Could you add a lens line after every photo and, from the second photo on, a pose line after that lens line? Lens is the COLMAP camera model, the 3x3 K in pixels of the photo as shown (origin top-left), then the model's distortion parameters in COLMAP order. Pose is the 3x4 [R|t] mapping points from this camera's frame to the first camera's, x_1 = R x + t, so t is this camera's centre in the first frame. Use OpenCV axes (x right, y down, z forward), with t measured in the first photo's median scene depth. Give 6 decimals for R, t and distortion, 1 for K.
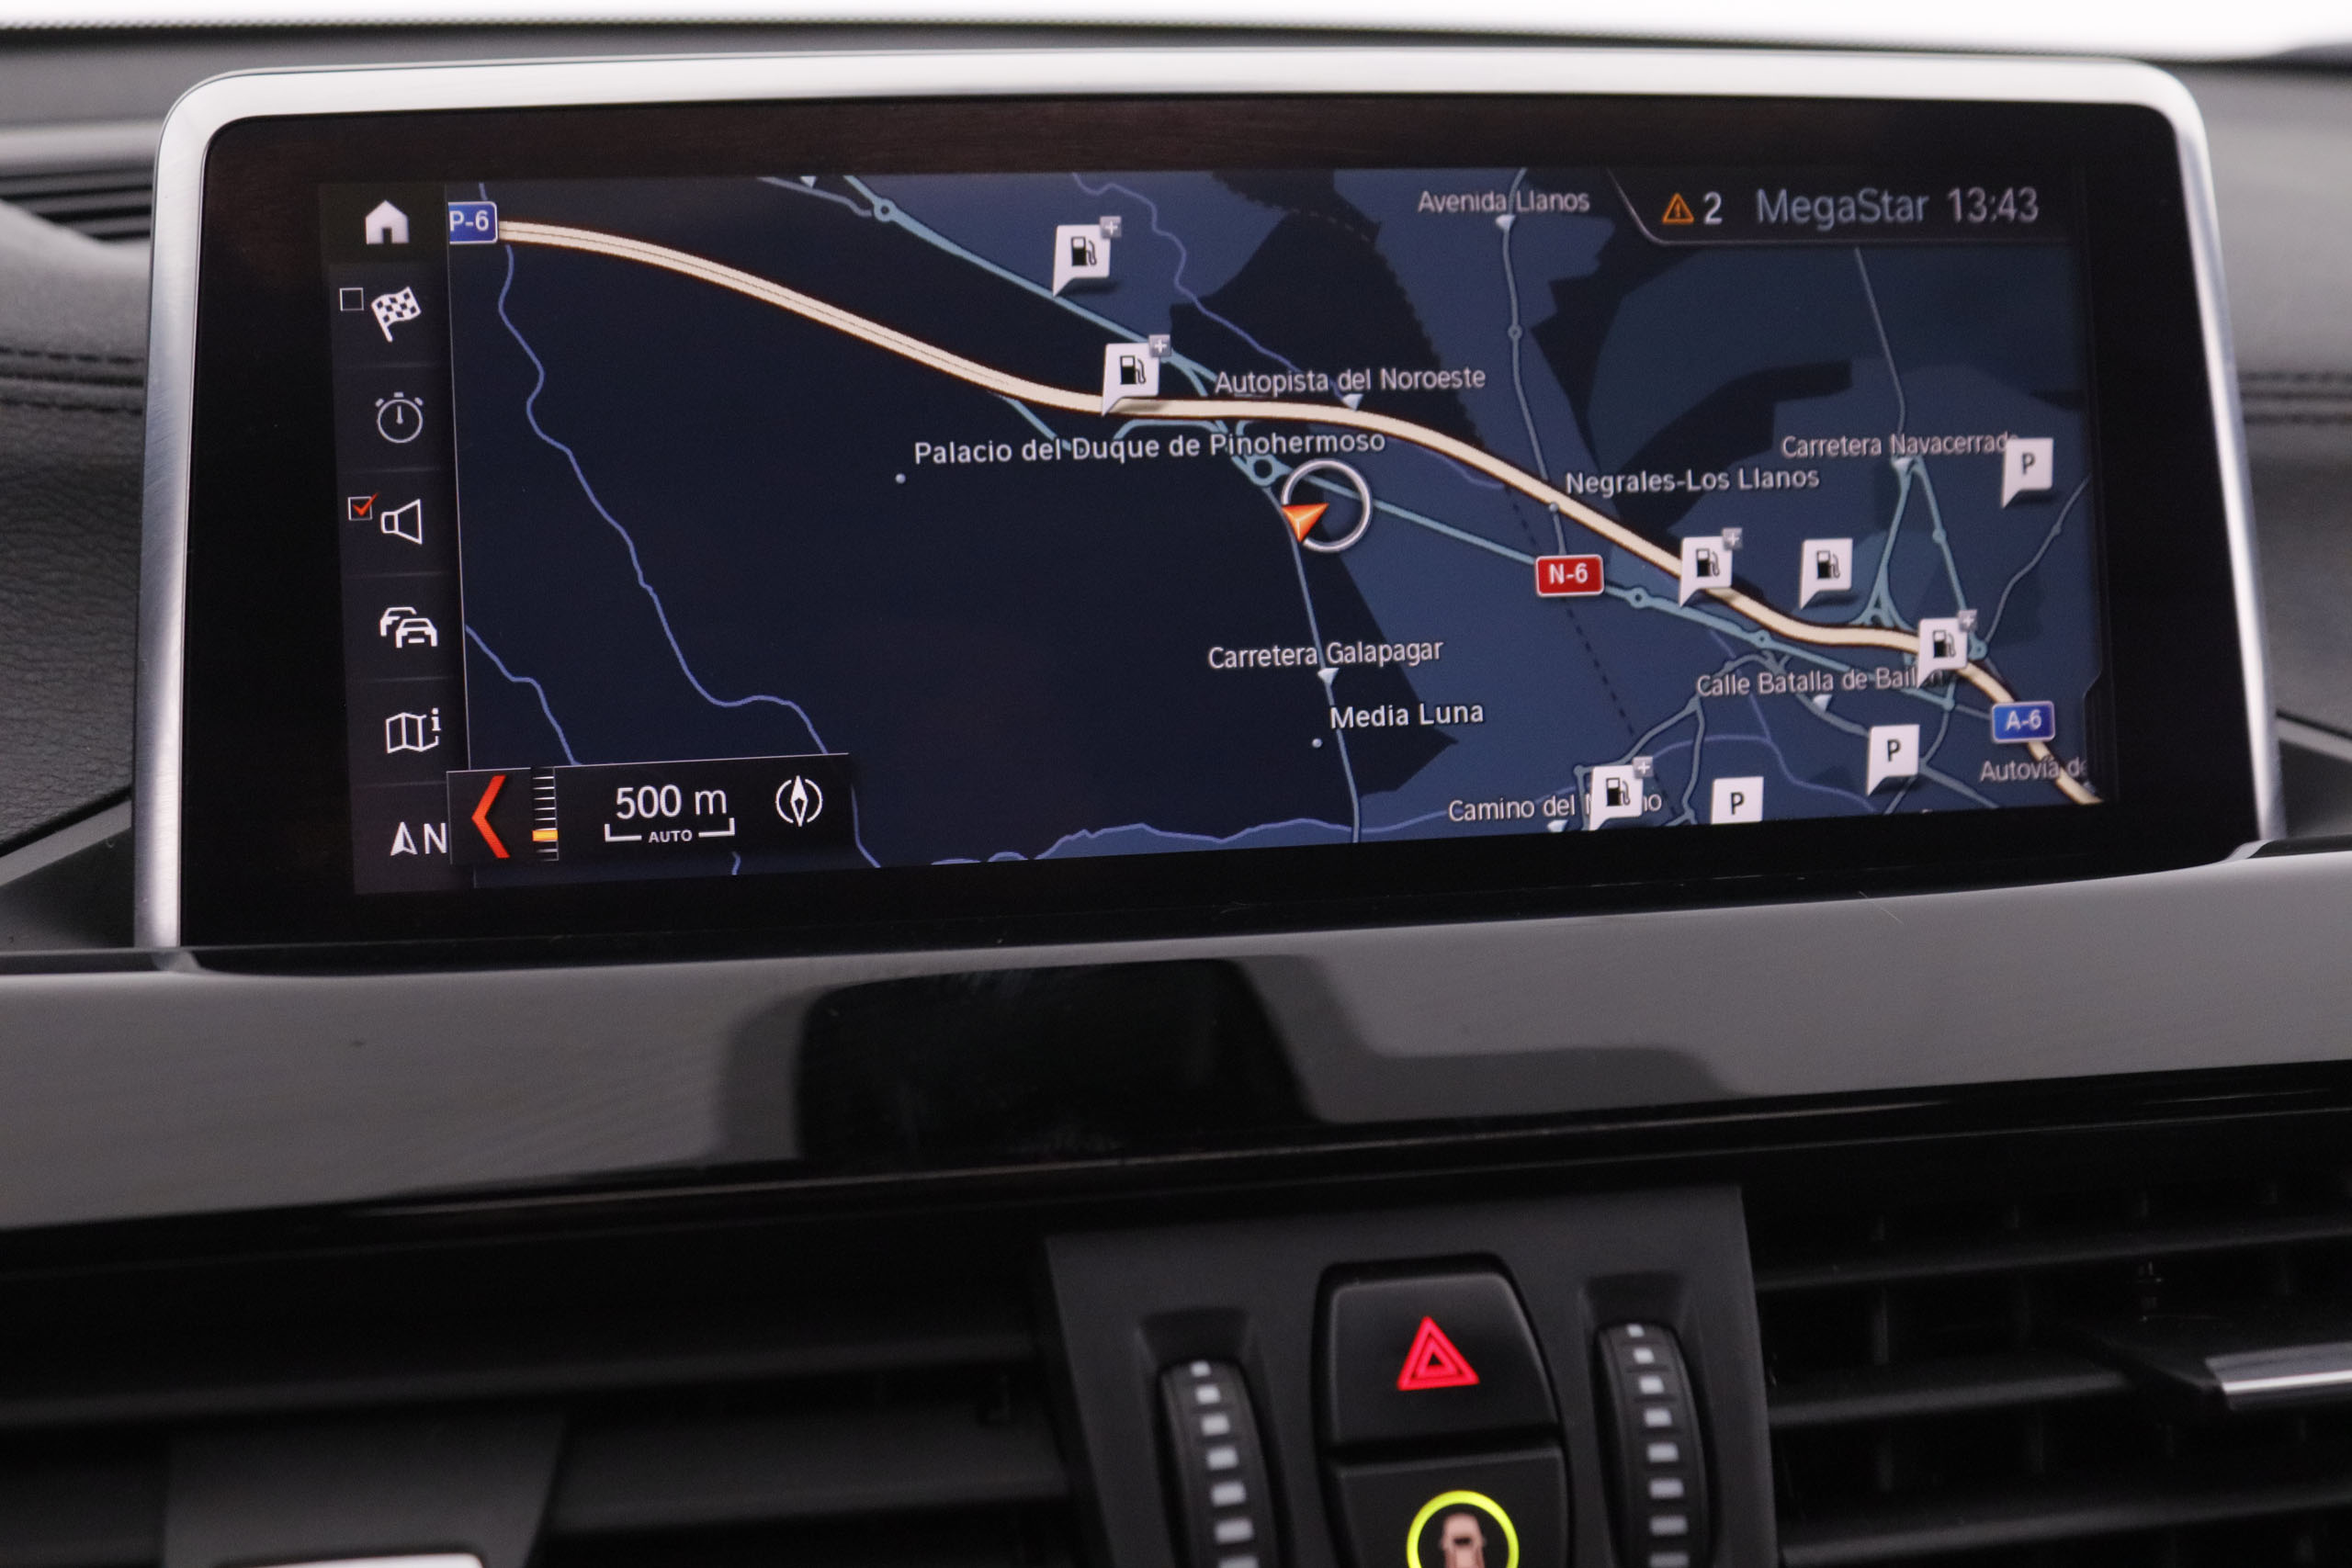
lens RADIAL K [[2943.0, 0, 1174.2], [0, 2943.0, 820.2], [0, 0, 1]] dist [-0.110603, 0.345502]
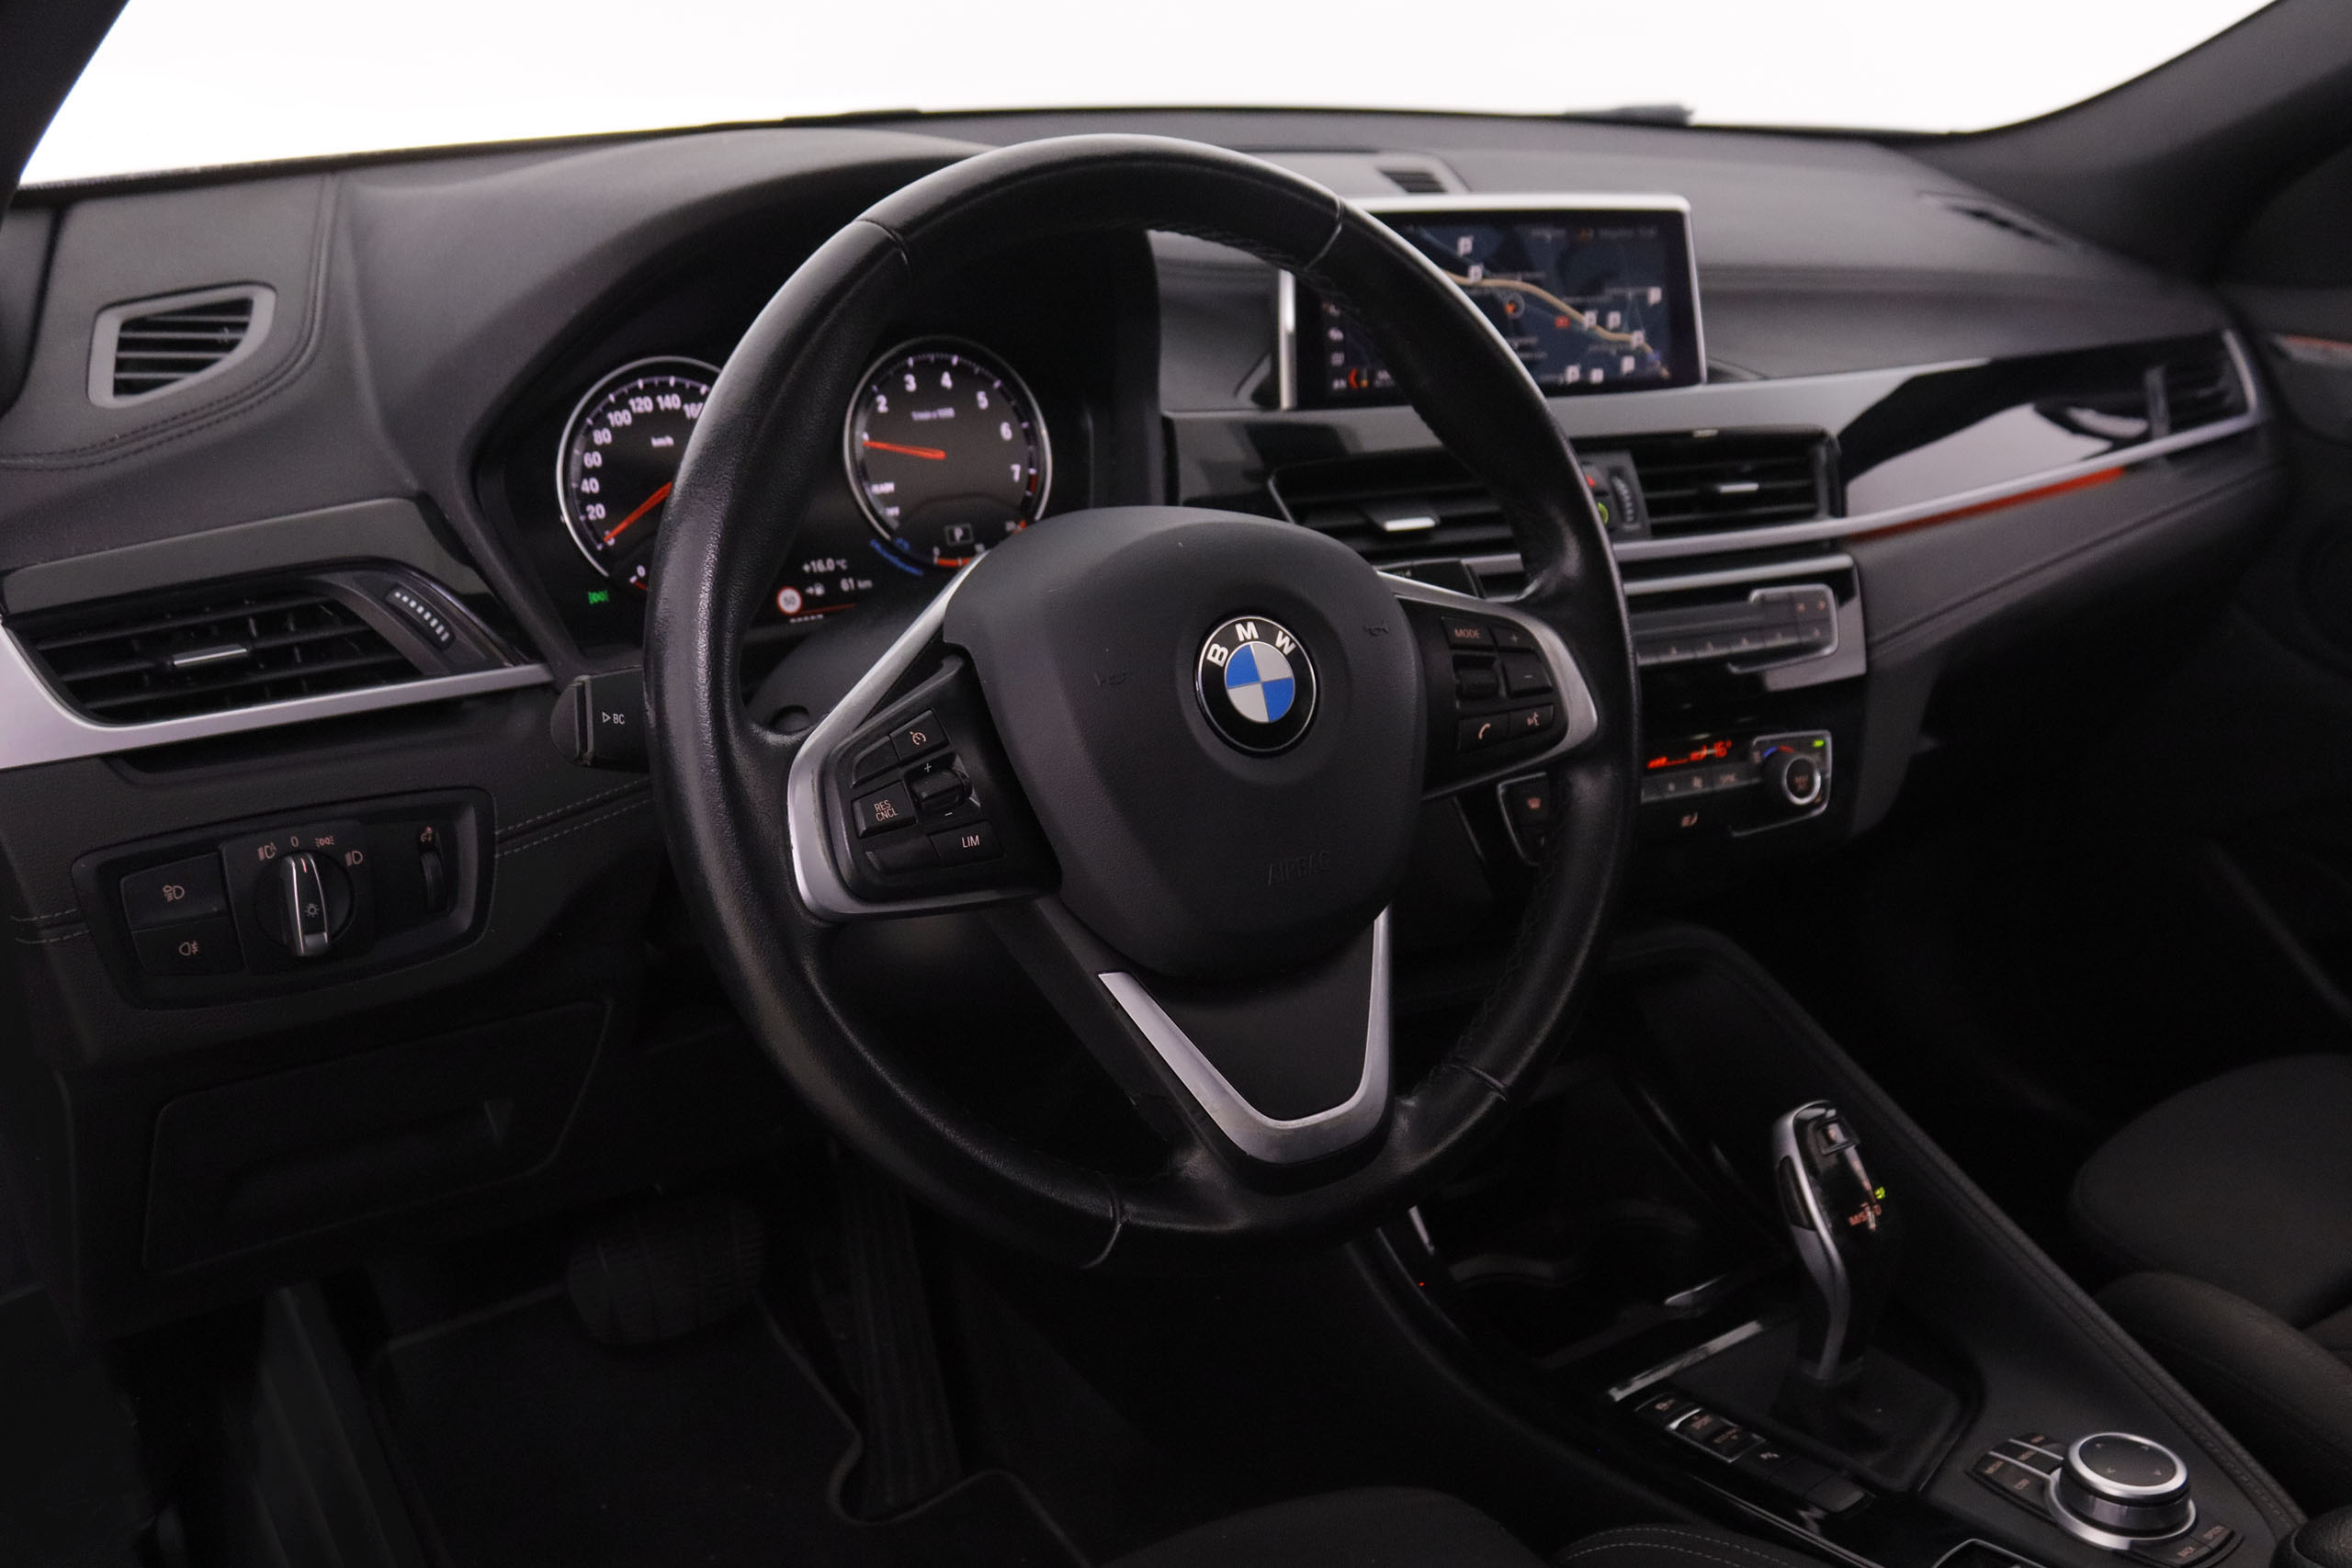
lens RADIAL K [[2437.5, 0, 1176.0], [0, 2437.5, 784.0], [0, 0, 1]] dist [-0.157108, 0.245205]
pose [[0.953836, -0.061173, 0.294031, -1.488809], [0.027381, 0.992672, 0.117700, 0.155013], [-0.299076, -0.104216, 0.948521, -2.245476]]
